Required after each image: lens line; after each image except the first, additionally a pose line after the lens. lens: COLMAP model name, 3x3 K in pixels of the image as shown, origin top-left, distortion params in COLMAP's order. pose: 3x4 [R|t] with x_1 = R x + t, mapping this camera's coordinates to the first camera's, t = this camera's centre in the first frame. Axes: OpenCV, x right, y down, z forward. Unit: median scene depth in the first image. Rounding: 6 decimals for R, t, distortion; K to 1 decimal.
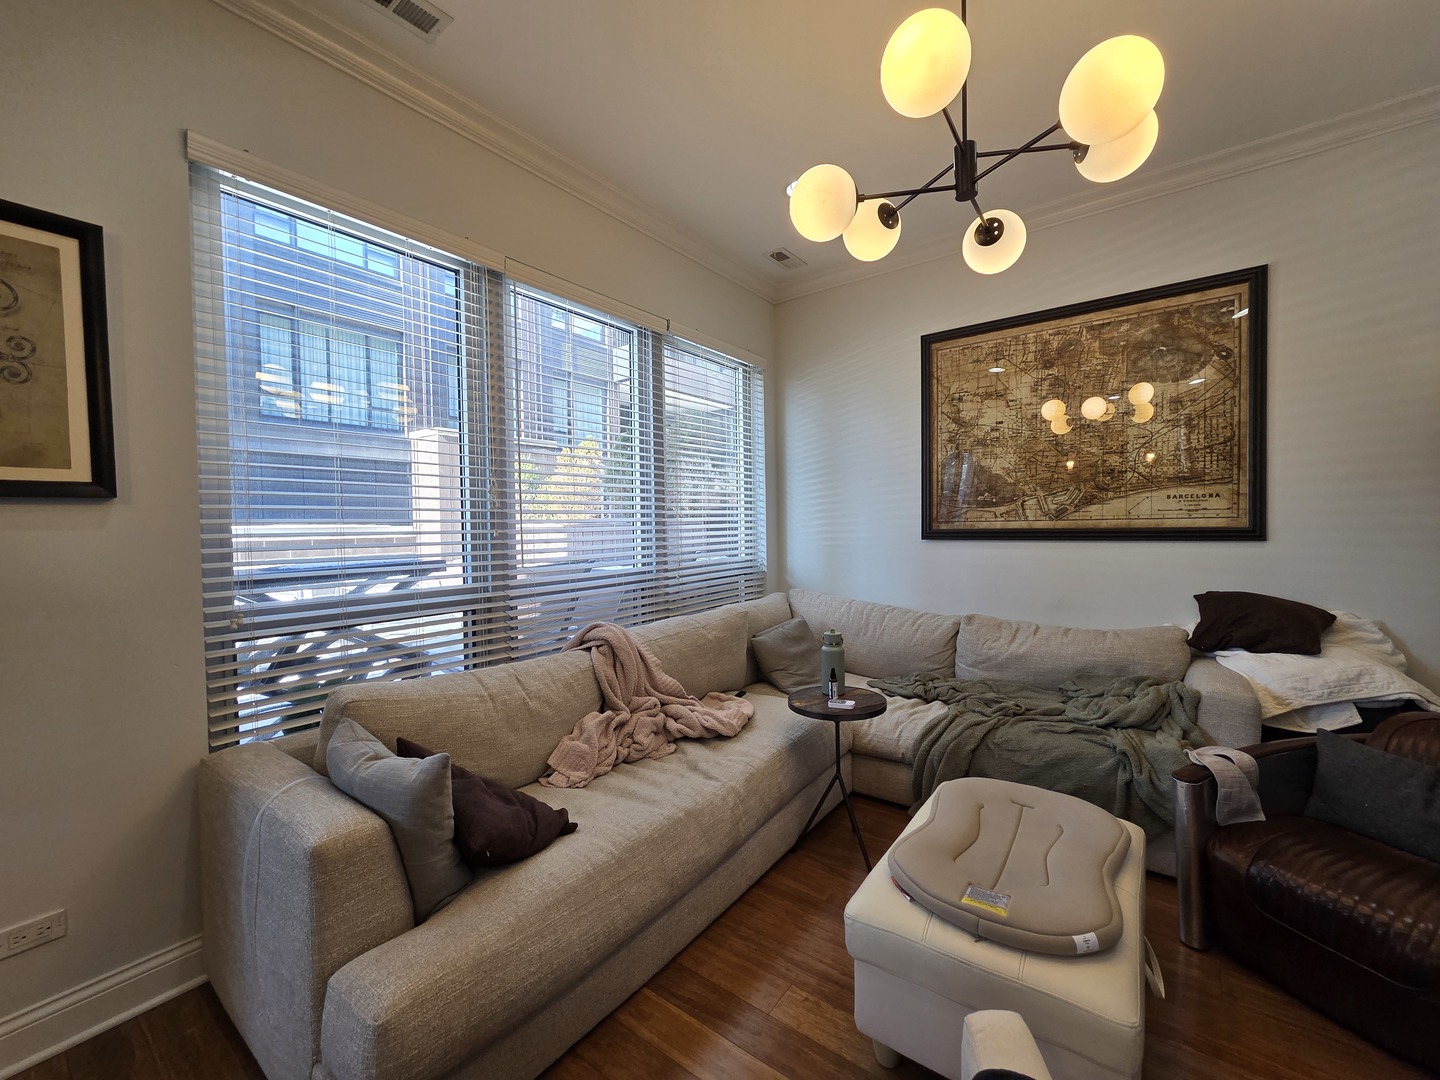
lens RADIAL K [[591.1, 0, 714.9], [0, 591.1, 539.7], [0, 0, 1]] dist [0.000662, 0.000190]
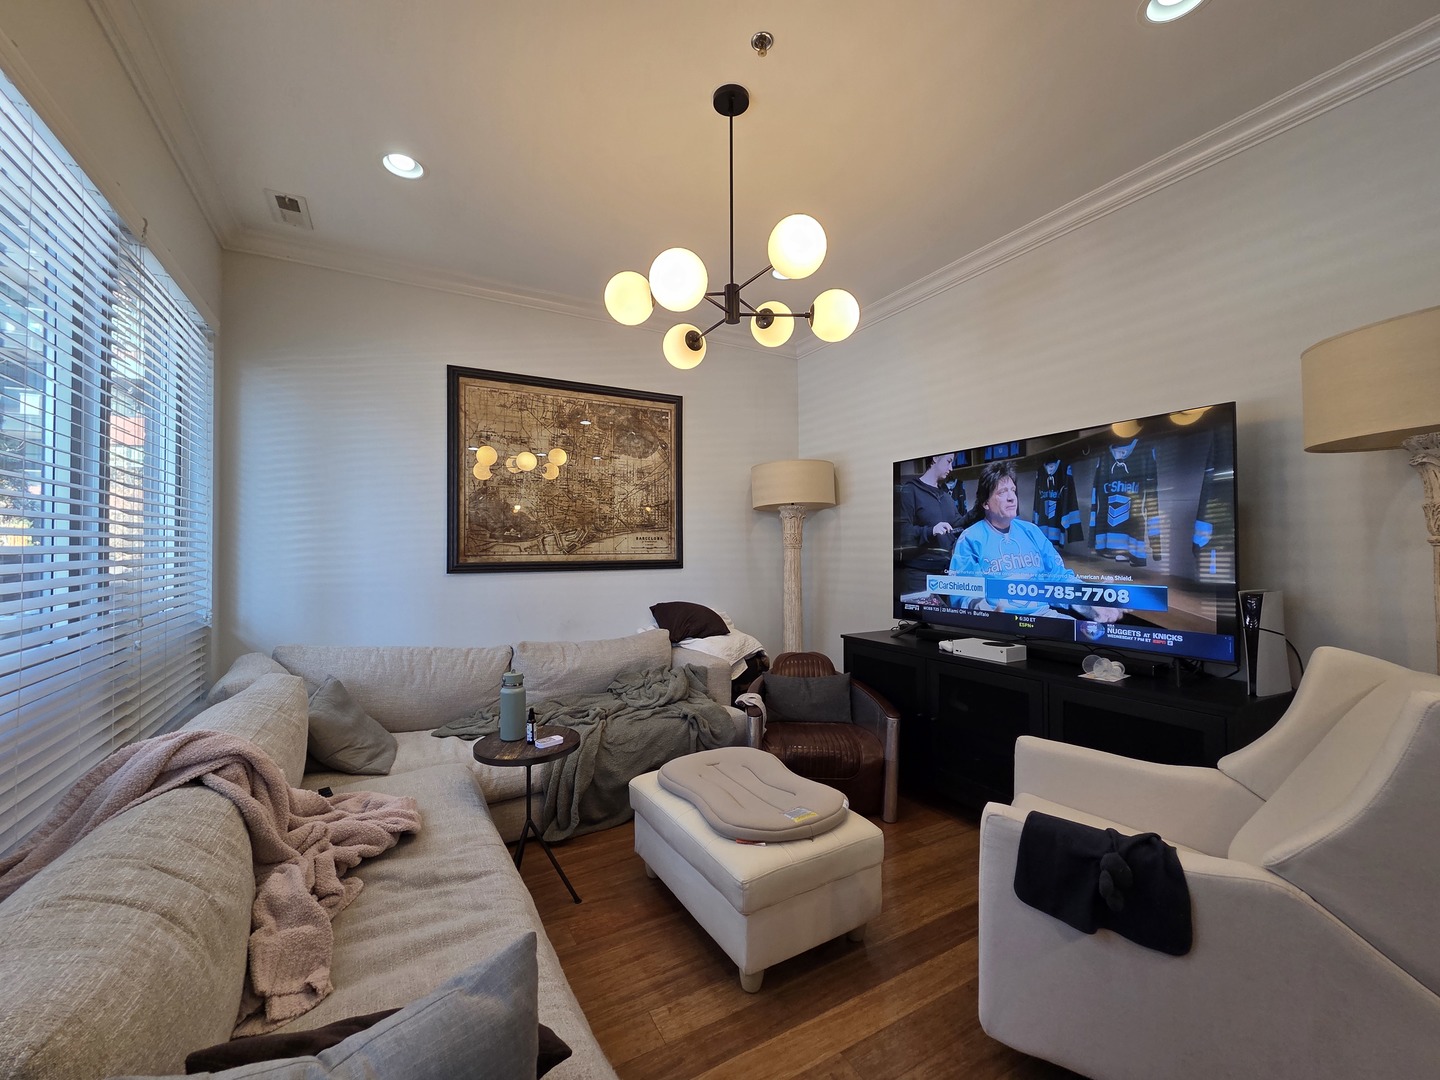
lens RADIAL K [[591.1, 0, 716.2], [0, 591.1, 541.8], [0, 0, 1]] dist [0.000662, 0.000190]
pose [[0.395016, 0.025565, 0.918319, -0.445513], [0.024221, 0.998975, -0.038229, -0.005883], [-0.918355, 0.037343, 0.393992, 0.267436]]
